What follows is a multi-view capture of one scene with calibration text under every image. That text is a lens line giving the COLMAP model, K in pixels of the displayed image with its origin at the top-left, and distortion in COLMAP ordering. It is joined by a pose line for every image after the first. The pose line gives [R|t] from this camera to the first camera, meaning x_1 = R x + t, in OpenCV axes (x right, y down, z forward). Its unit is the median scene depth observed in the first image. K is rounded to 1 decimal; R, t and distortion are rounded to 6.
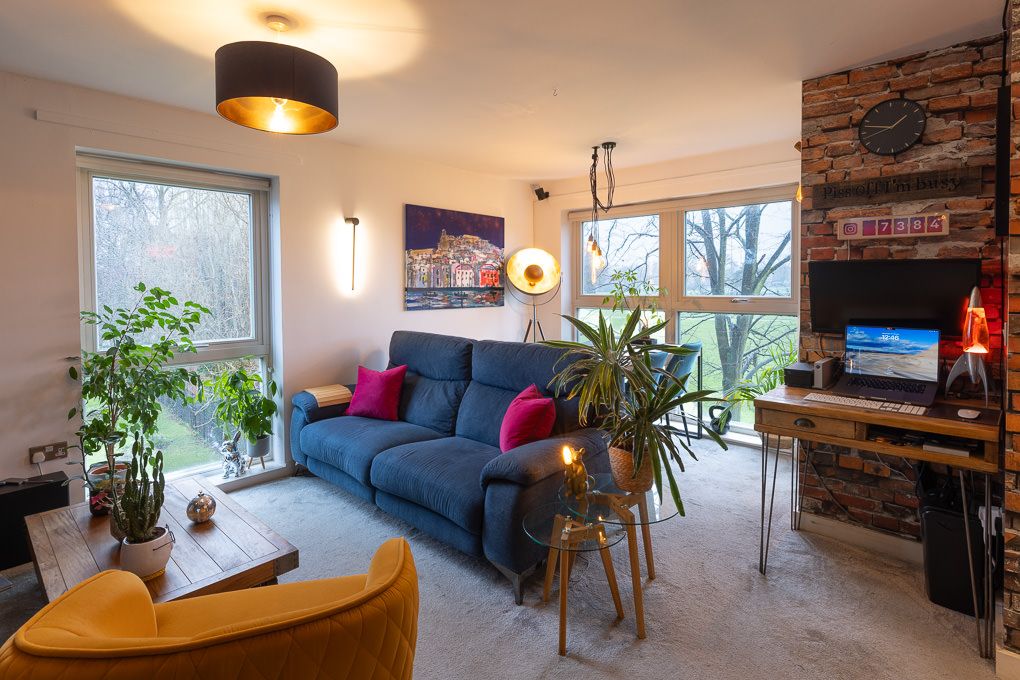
lens RADIAL K [[507.3, 0, 505.3], [0, 507.3, 297.3], [0, 0, 1]] dist [-0.001350, 0.000029]
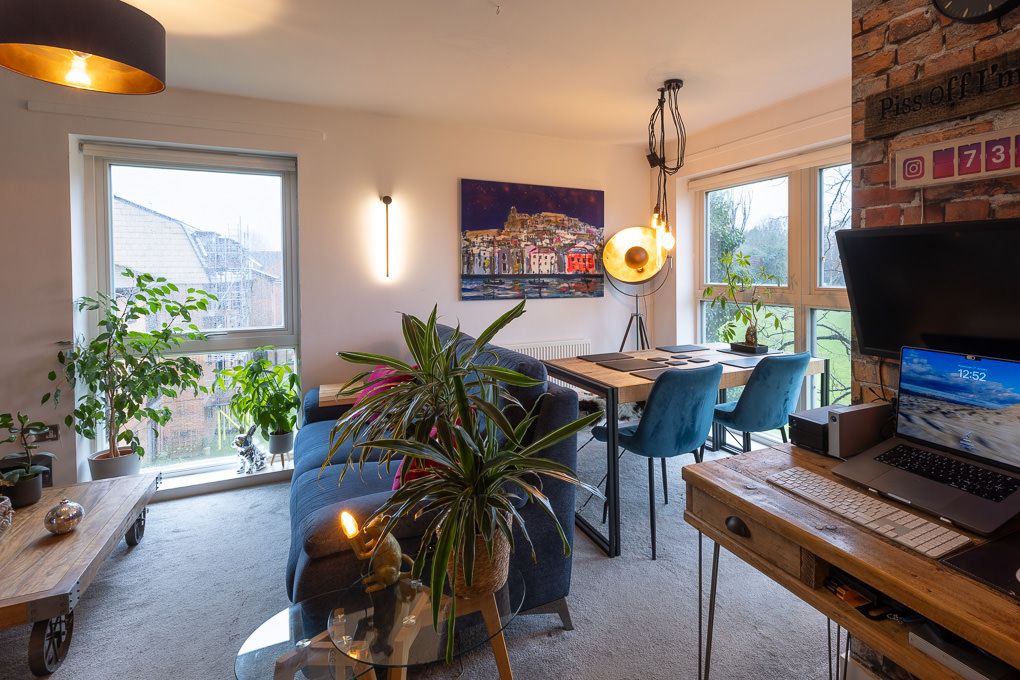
lens RADIAL K [[526.3, 0, 600.8], [0, 526.3, 282.1], [0, 0, 1]] dist [-0.000586, -0.000128]
pose [[0.949988, 0.007242, -0.312203, 0.305053], [-0.008631, 0.999958, -0.003067, -0.004693], [0.312168, 0.005608, 0.950010, 0.204646]]
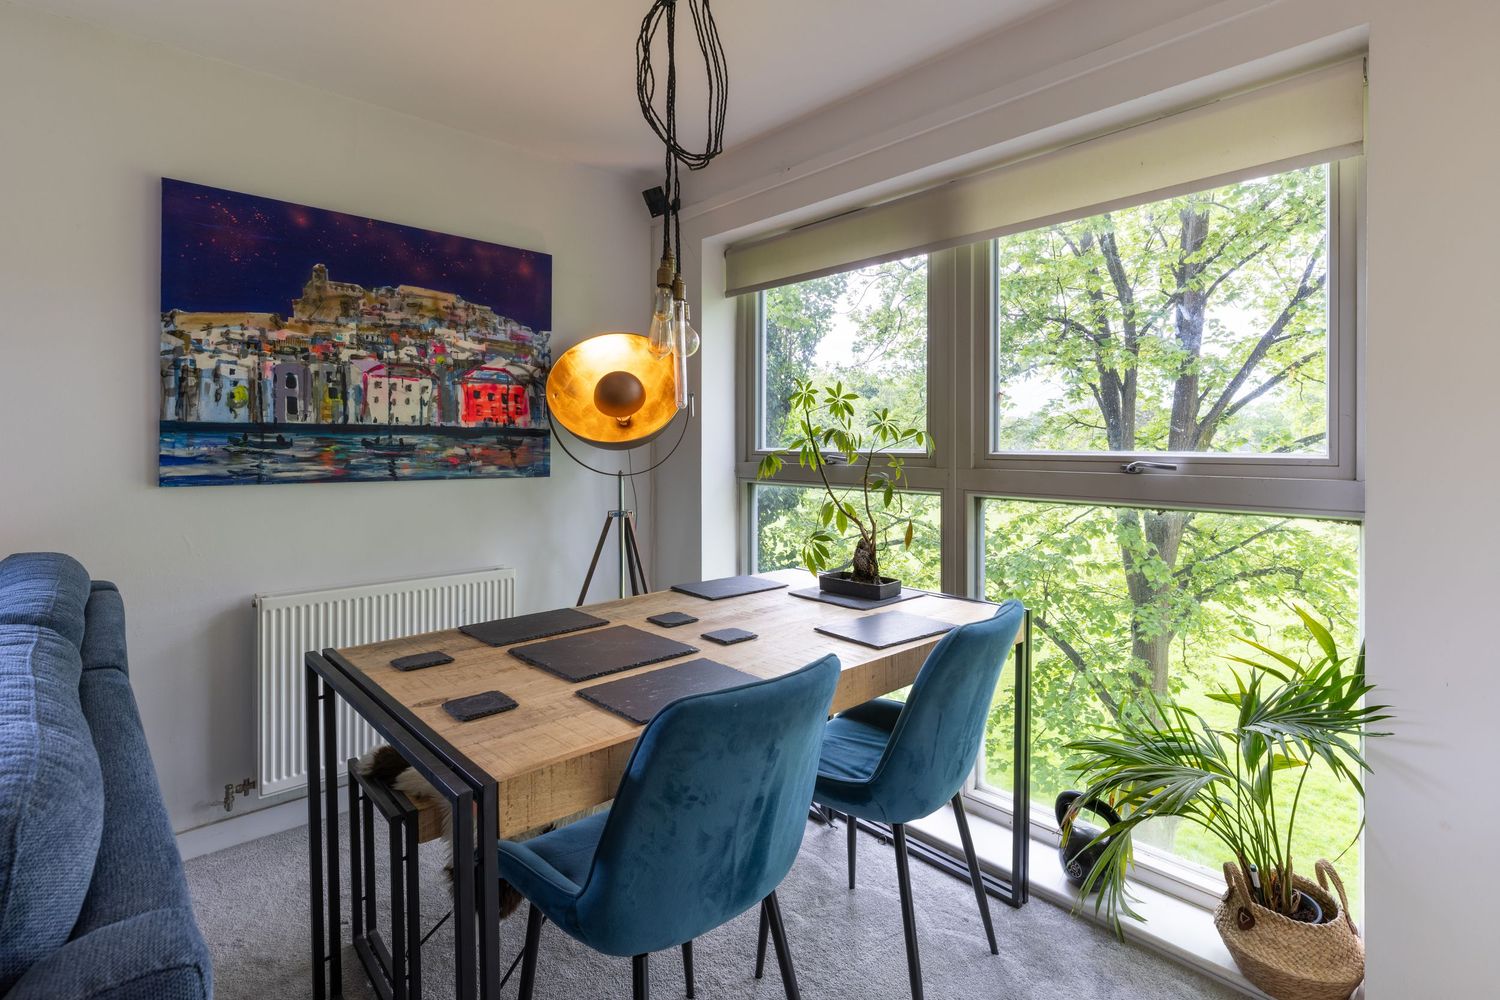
lens RADIAL K [[722.5, 0, 782.7], [0, 722.5, 446.1], [0, 0, 1]] dist [-0.001548, 0.000177]
pose [[0.998308, 0.007557, -0.057656, 0.246477], [-0.008886, 0.999700, -0.022823, 0.005648], [0.057466, 0.023297, 0.998076, 0.516039]]
